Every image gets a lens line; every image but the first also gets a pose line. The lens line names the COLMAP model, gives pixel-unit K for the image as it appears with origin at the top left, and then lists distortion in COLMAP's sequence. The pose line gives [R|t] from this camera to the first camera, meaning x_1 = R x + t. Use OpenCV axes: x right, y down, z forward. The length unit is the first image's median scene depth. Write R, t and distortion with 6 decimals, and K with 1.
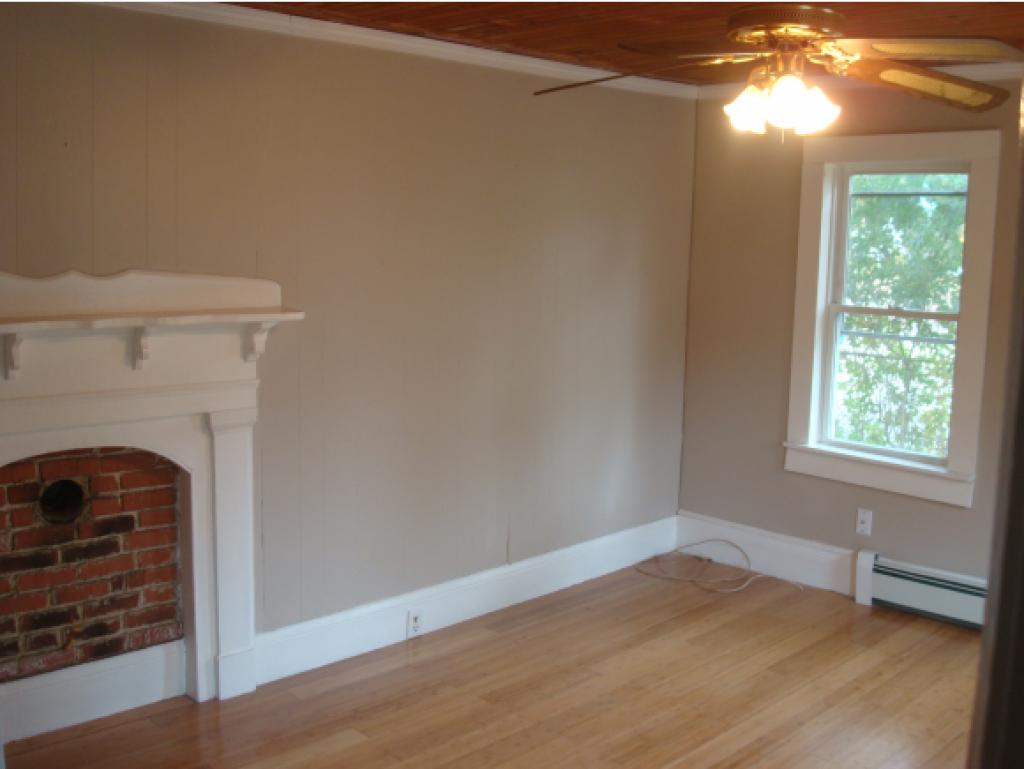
lens RADIAL K [[1098.9, 0, 512.5], [0, 1098.9, 381.9], [0, 0, 1]] dist [-0.113883, 0.000000]
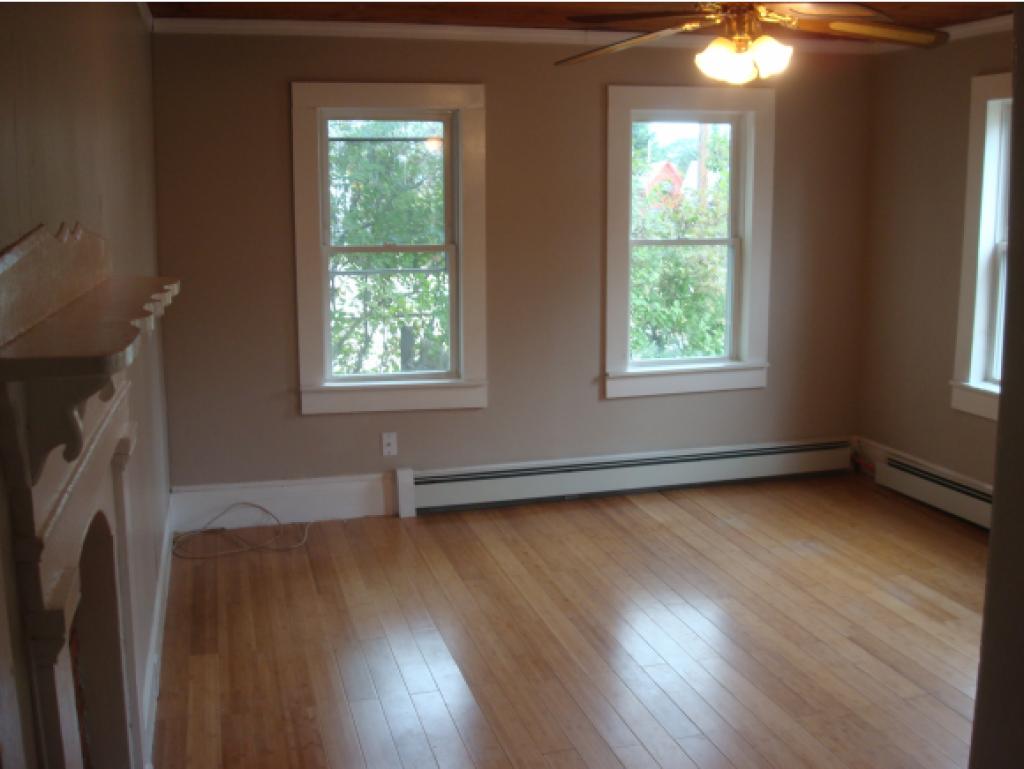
lens RADIAL K [[1098.9, 0, 512.7], [0, 1098.9, 387.8], [0, 0, 1]] dist [-0.113883, 0.000000]
pose [[0.494370, -0.166454, 0.853165, -0.547500], [0.136290, 0.984198, 0.113045, -0.033347], [-0.858500, 0.060392, 0.509244, 0.339226]]
